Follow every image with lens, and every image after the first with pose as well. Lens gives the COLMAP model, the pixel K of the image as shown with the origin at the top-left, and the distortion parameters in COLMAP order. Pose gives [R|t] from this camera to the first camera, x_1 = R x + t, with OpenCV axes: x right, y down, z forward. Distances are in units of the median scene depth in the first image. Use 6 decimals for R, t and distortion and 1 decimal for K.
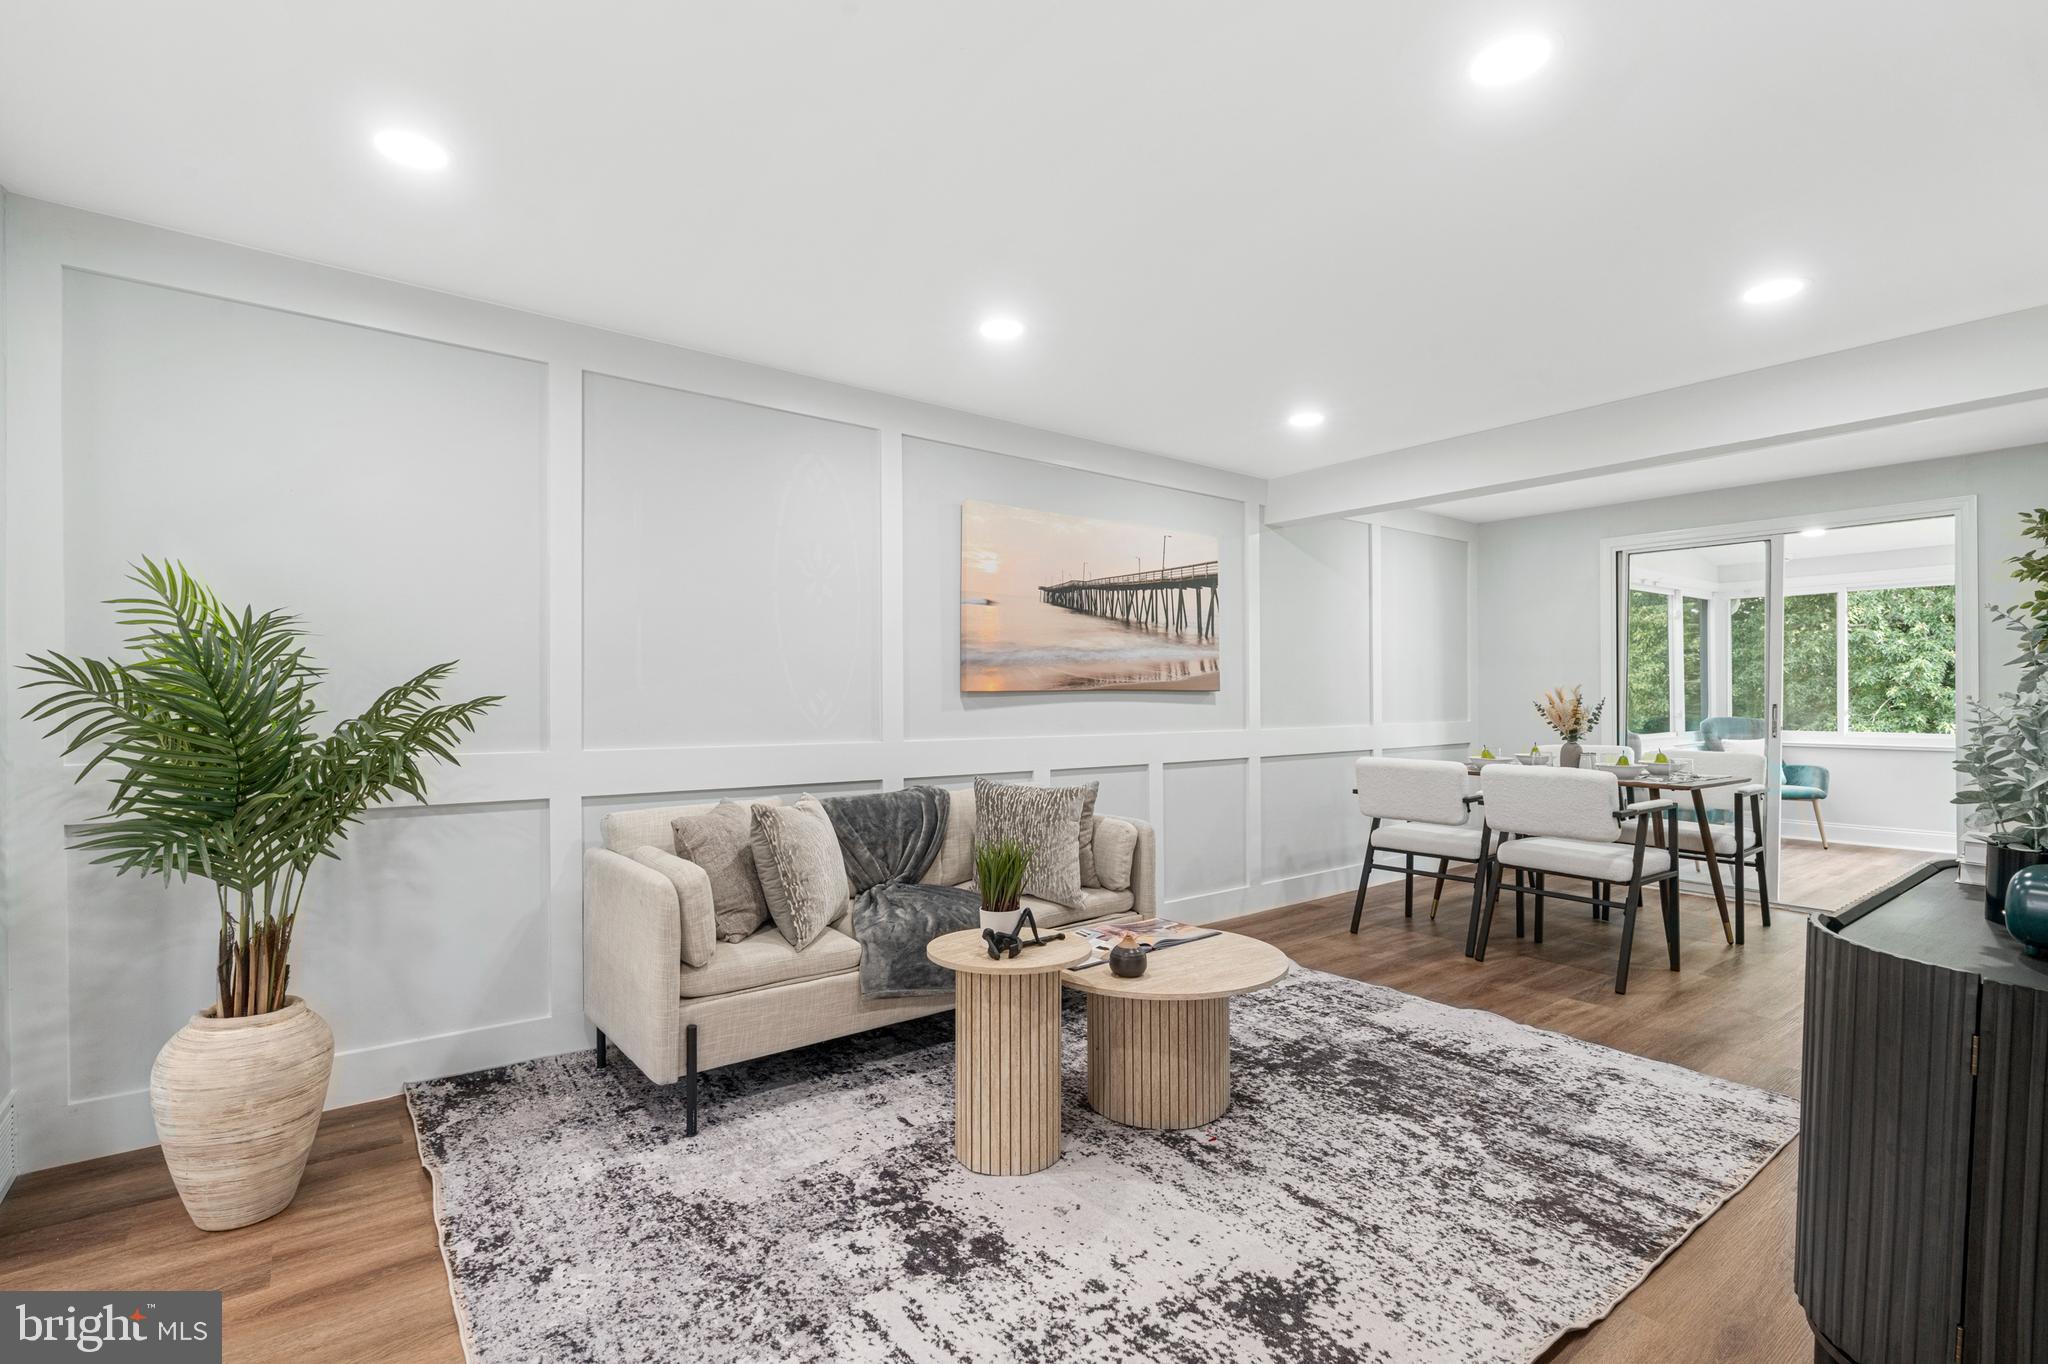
lens RADIAL K [[957.6, 0, 1012.7], [0, 957.6, 699.2], [0, 0, 1]] dist [-0.005708, 0.004284]
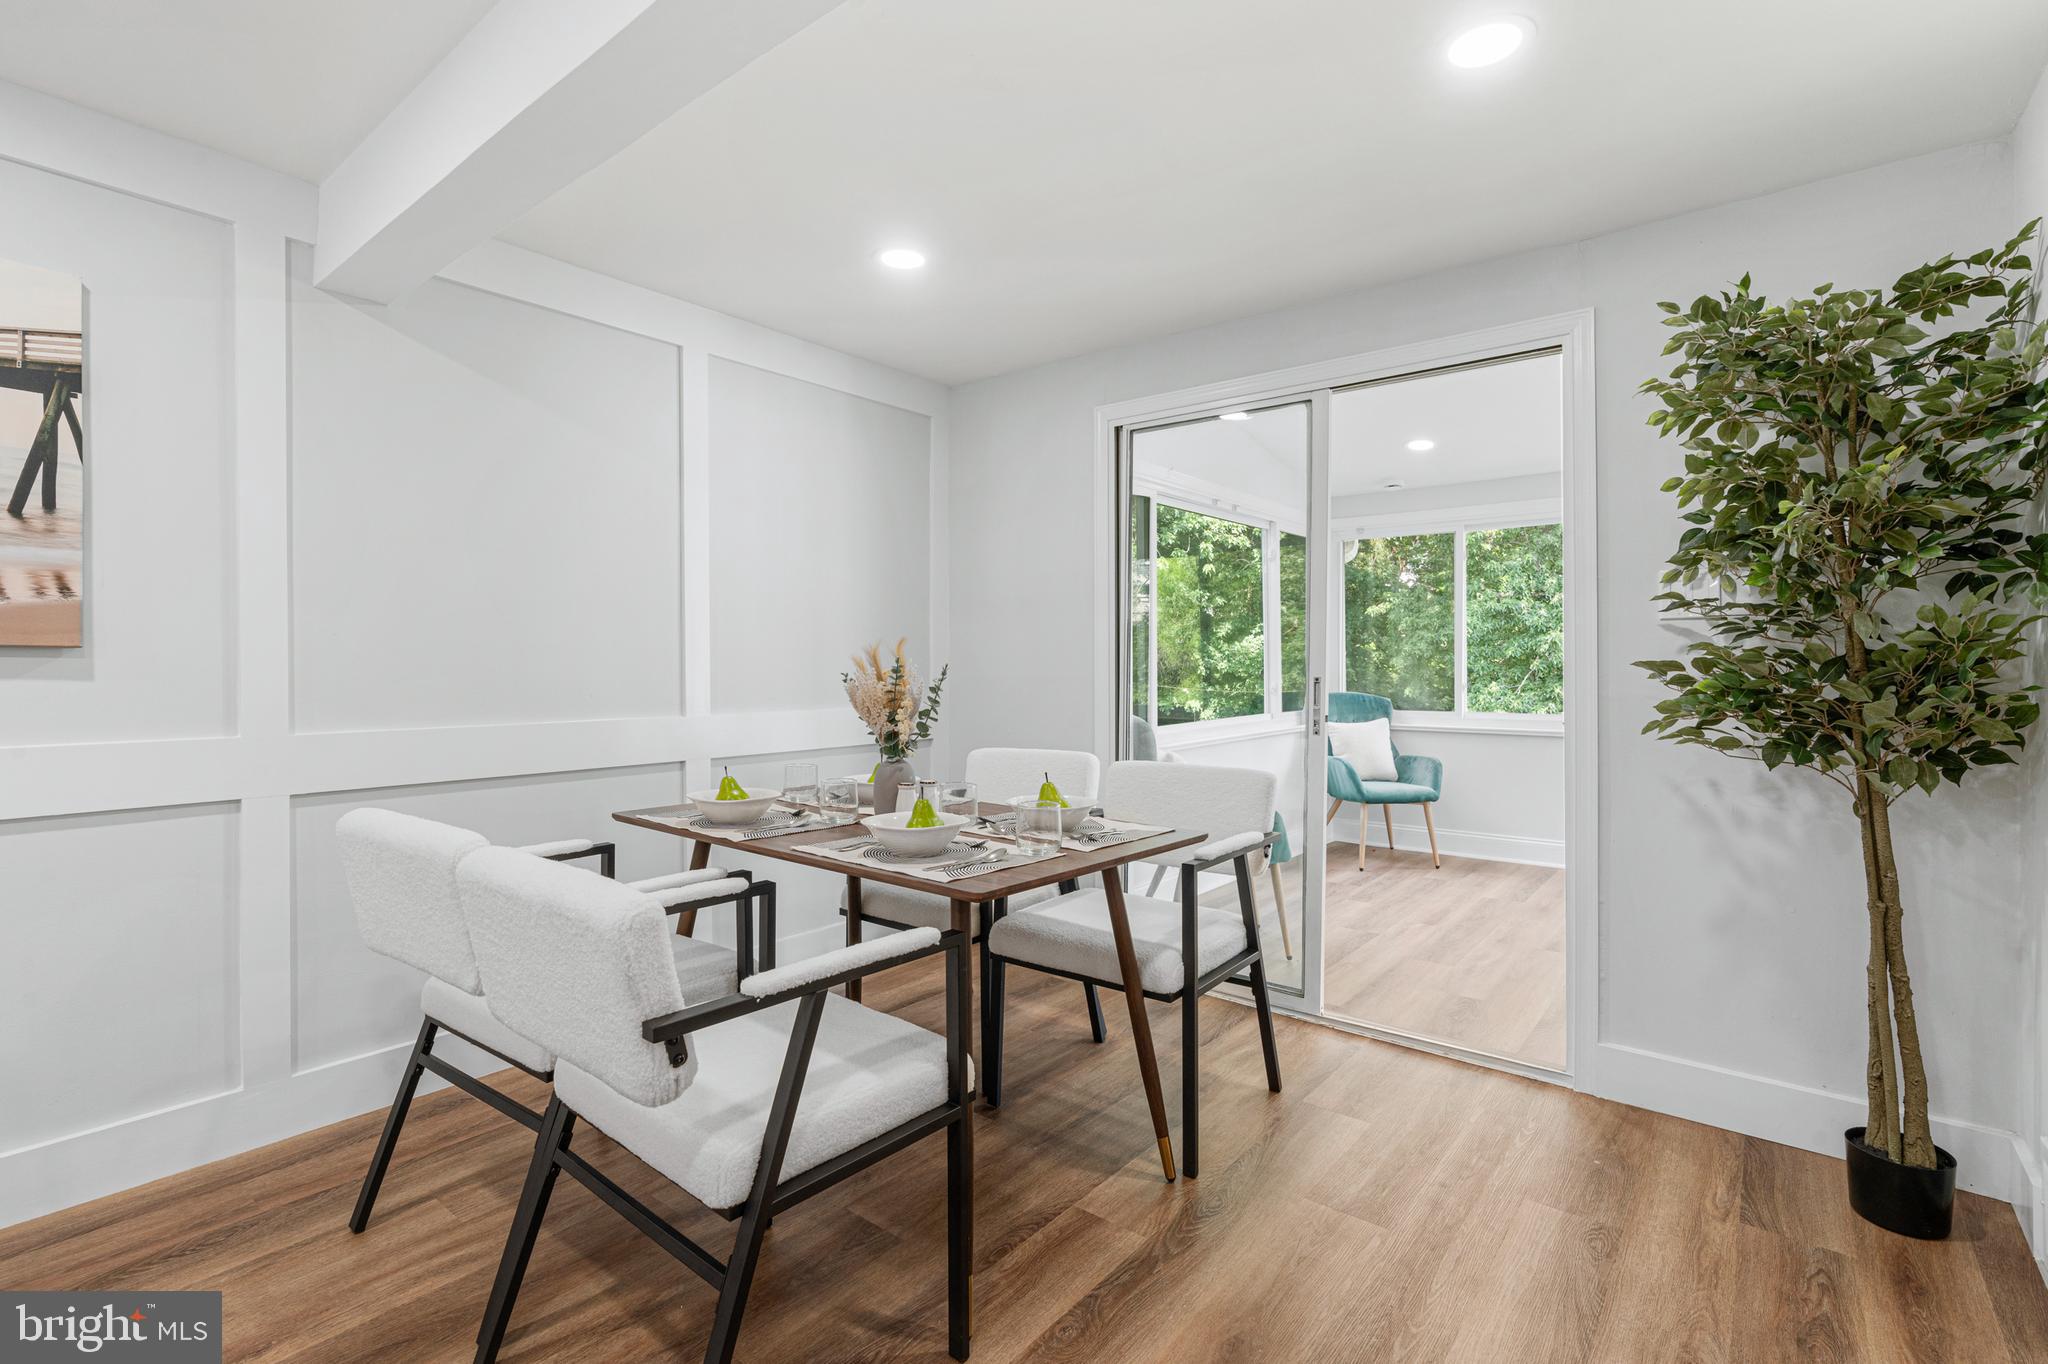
lens RADIAL K [[957.6, 0, 1030.7], [0, 957.6, 667.3], [0, 0, 1]] dist [-0.005708, 0.004284]
pose [[0.969555, -0.000253, 0.244875, 0.431611], [0.001694, 0.999982, -0.005672, 0.002733], [-0.244869, 0.005914, 0.969538, 0.422067]]
